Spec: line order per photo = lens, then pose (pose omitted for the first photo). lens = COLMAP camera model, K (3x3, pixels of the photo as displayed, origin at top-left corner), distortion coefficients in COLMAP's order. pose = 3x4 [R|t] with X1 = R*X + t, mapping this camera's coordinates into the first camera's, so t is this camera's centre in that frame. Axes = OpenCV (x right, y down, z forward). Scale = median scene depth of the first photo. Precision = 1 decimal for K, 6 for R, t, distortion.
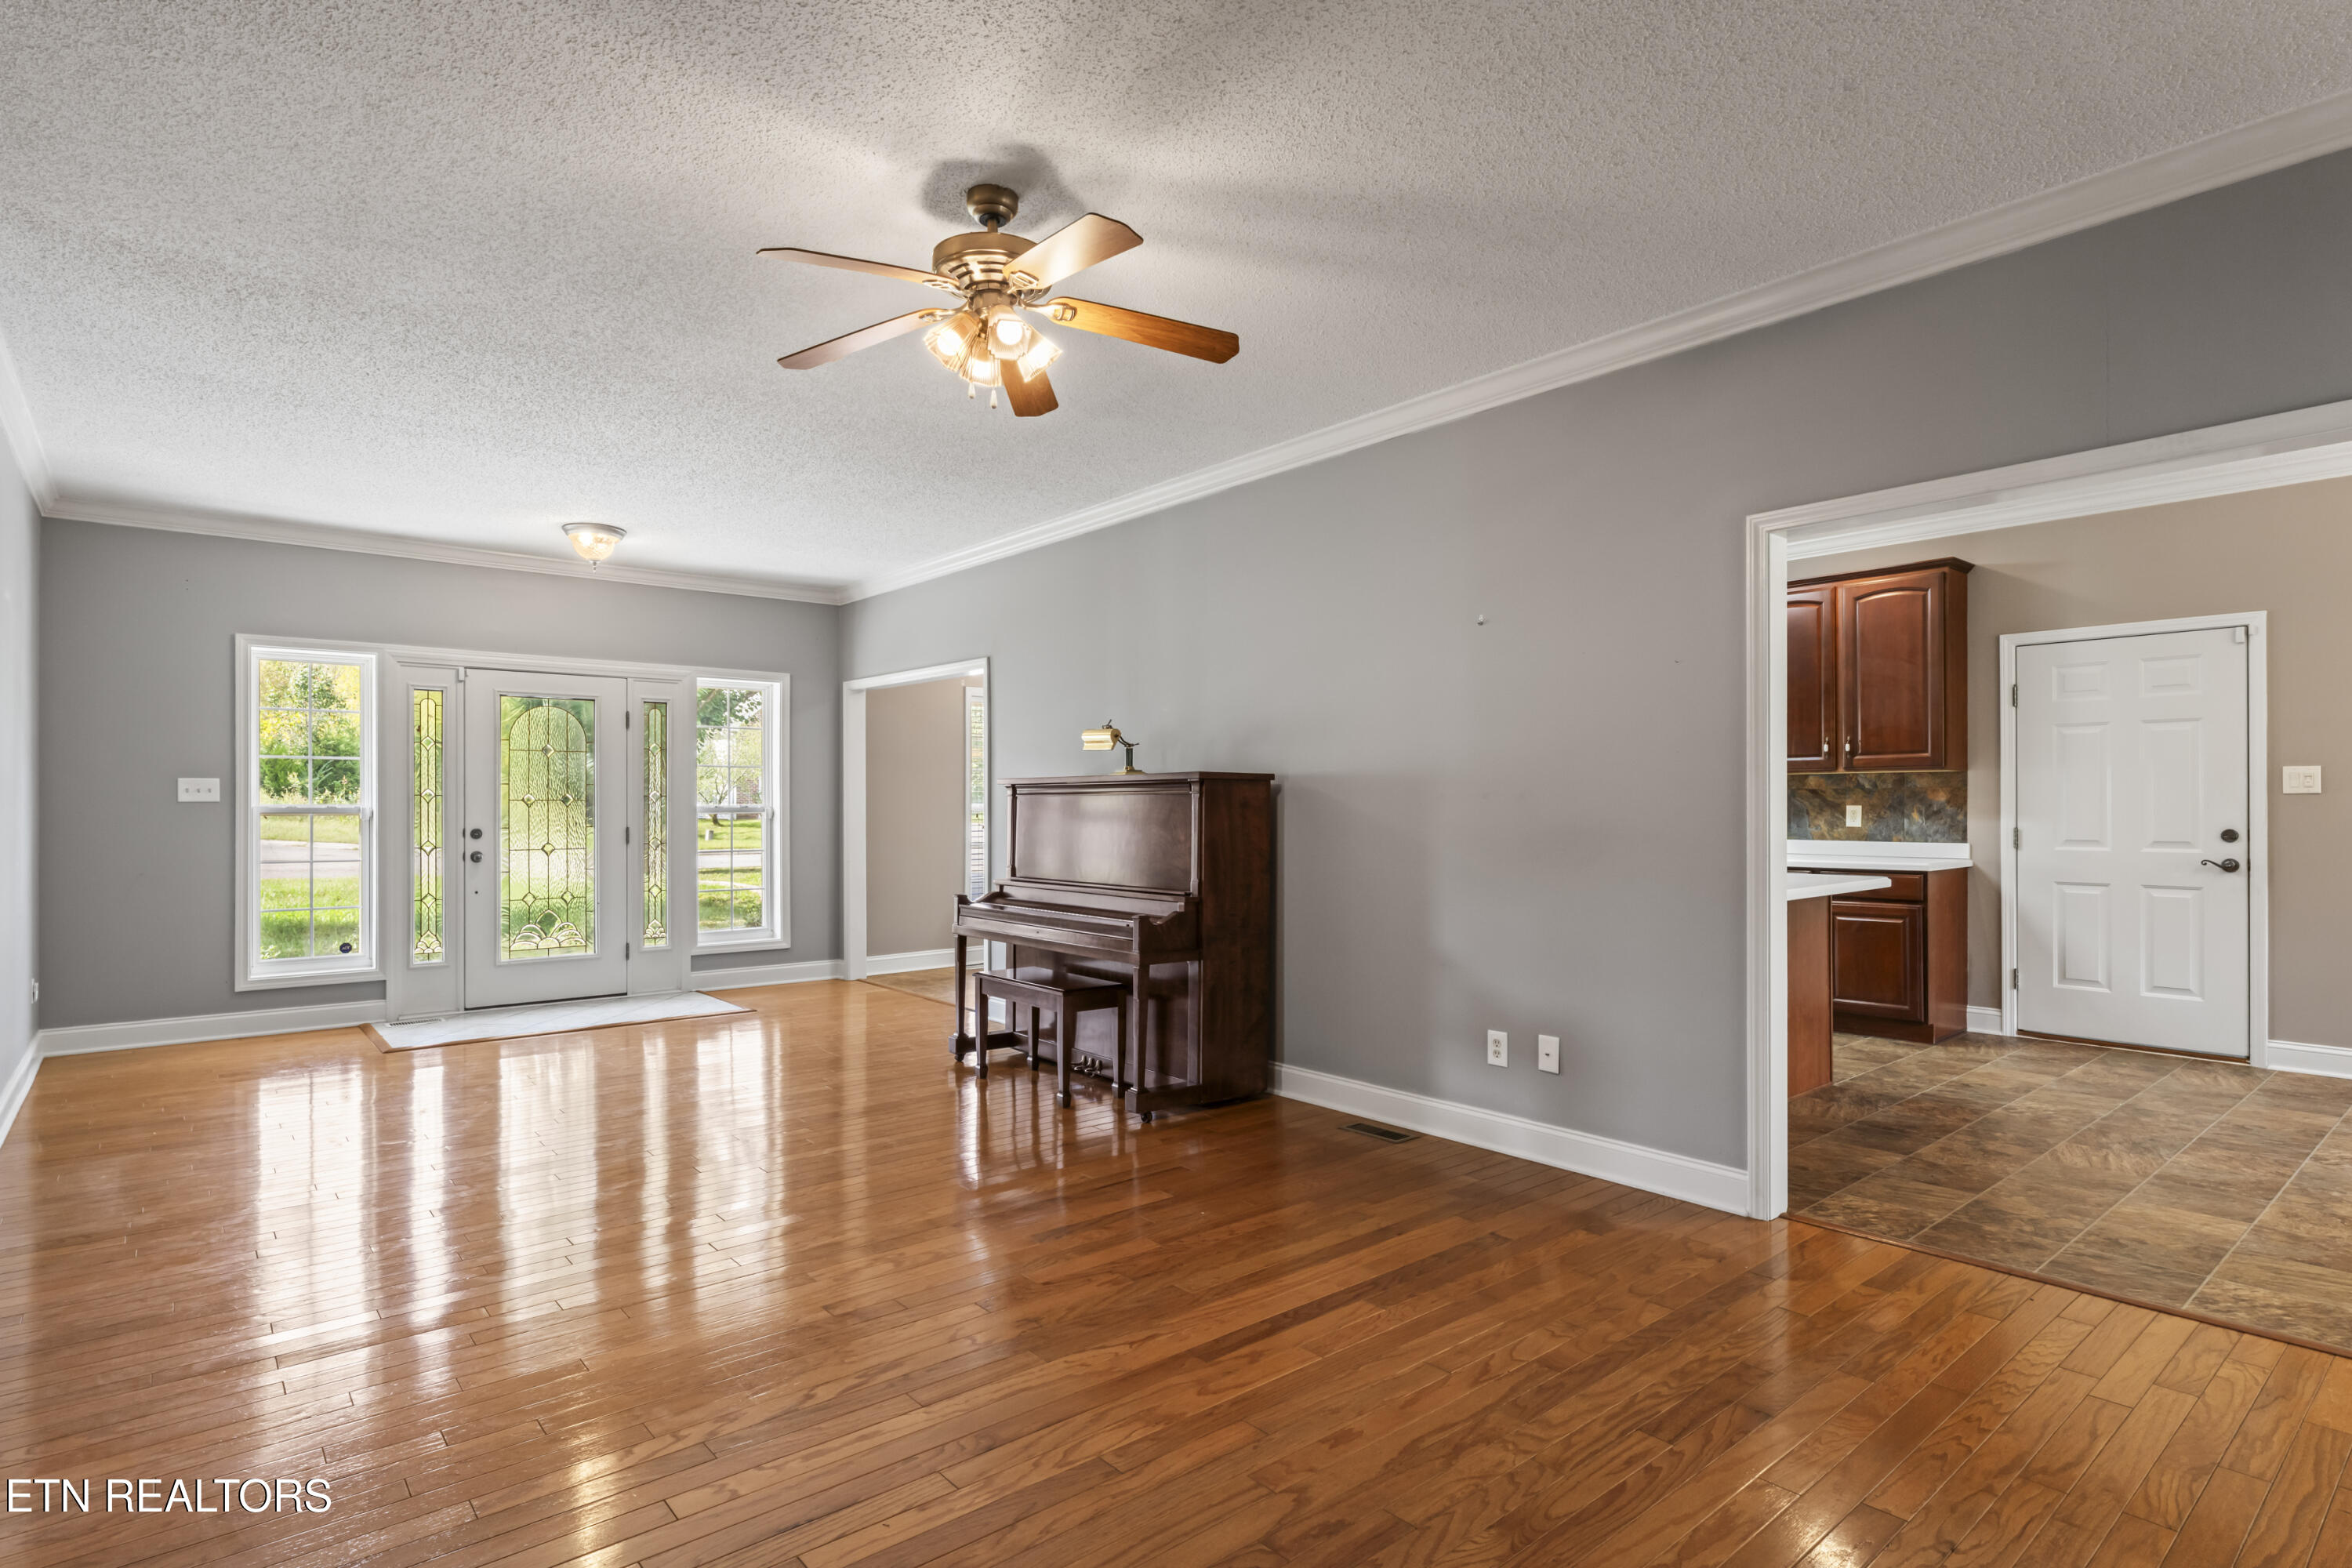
lens RADIAL K [[1197.5, 0, 1168.0], [0, 1197.5, 804.6], [0, 0, 1]] dist [0.000333, -0.000504]
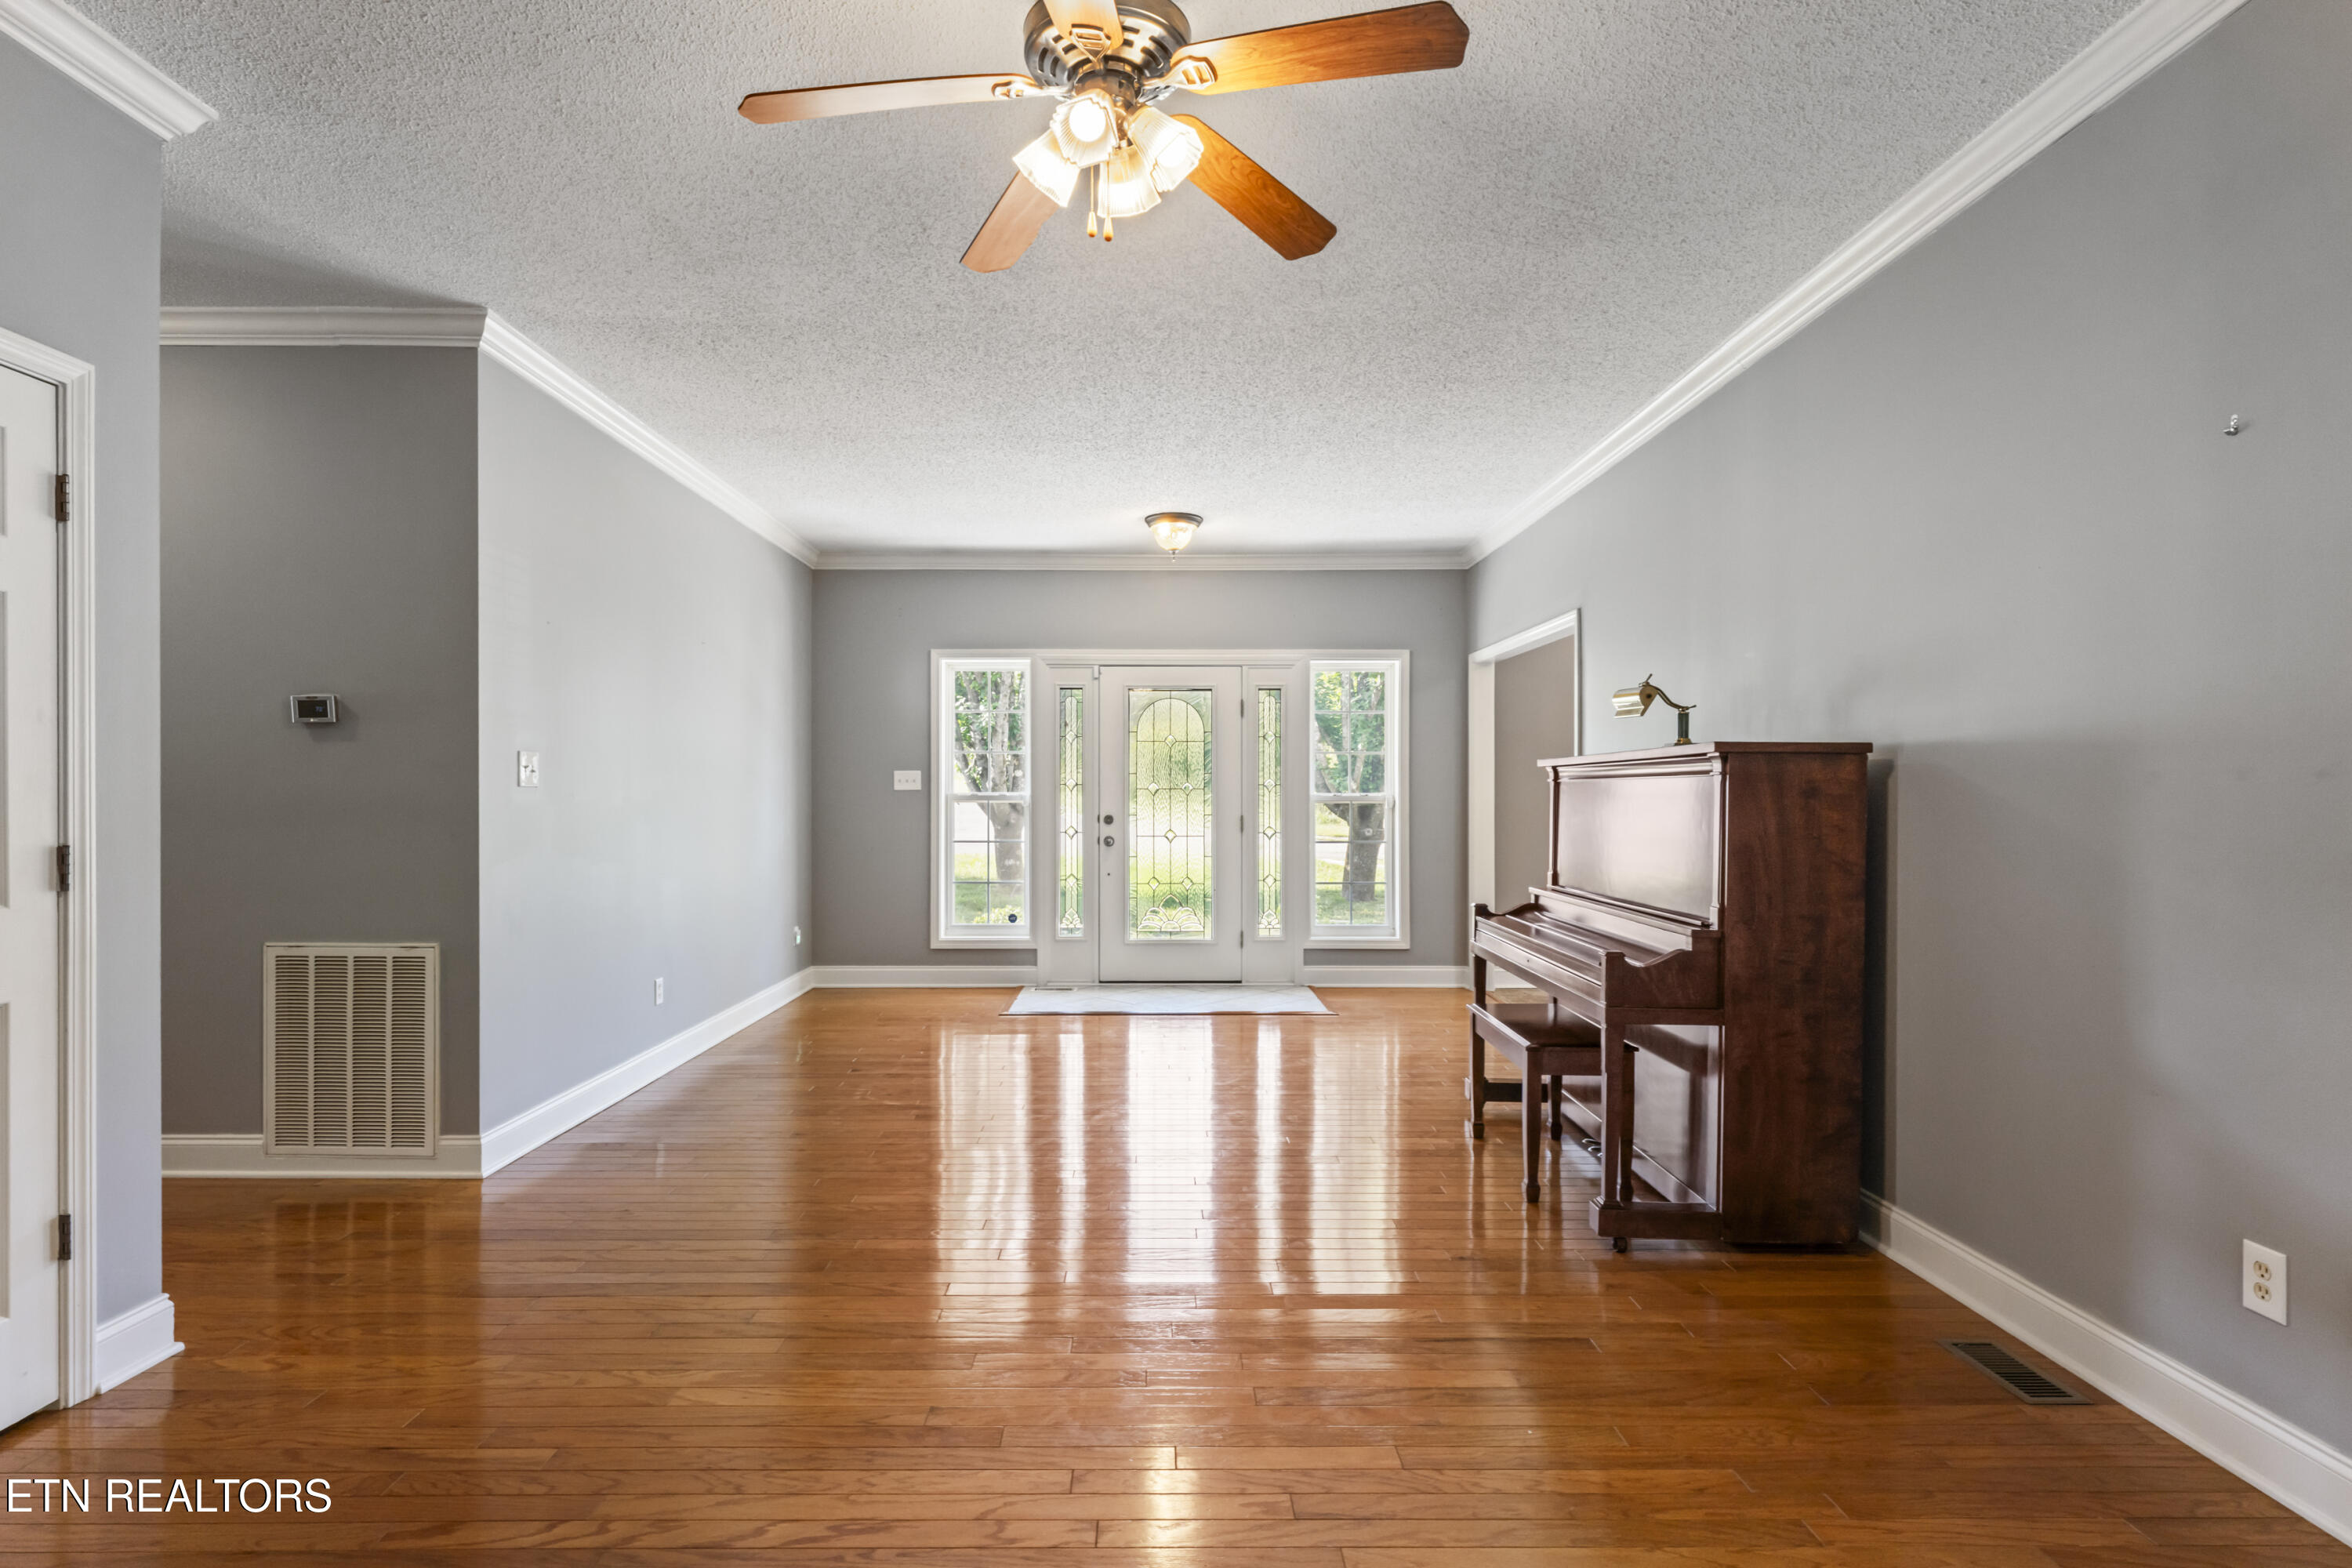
lens RADIAL K [[1197.5, 0, 1181.0], [0, 1197.5, 799.3], [0, 0, 1]] dist [0.000333, -0.000504]
pose [[0.768015, 0.003144, -0.640424, 0.177234], [-0.000604, 0.999991, 0.004186, 0.001446], [0.640431, -0.002828, 0.768010, 0.237812]]
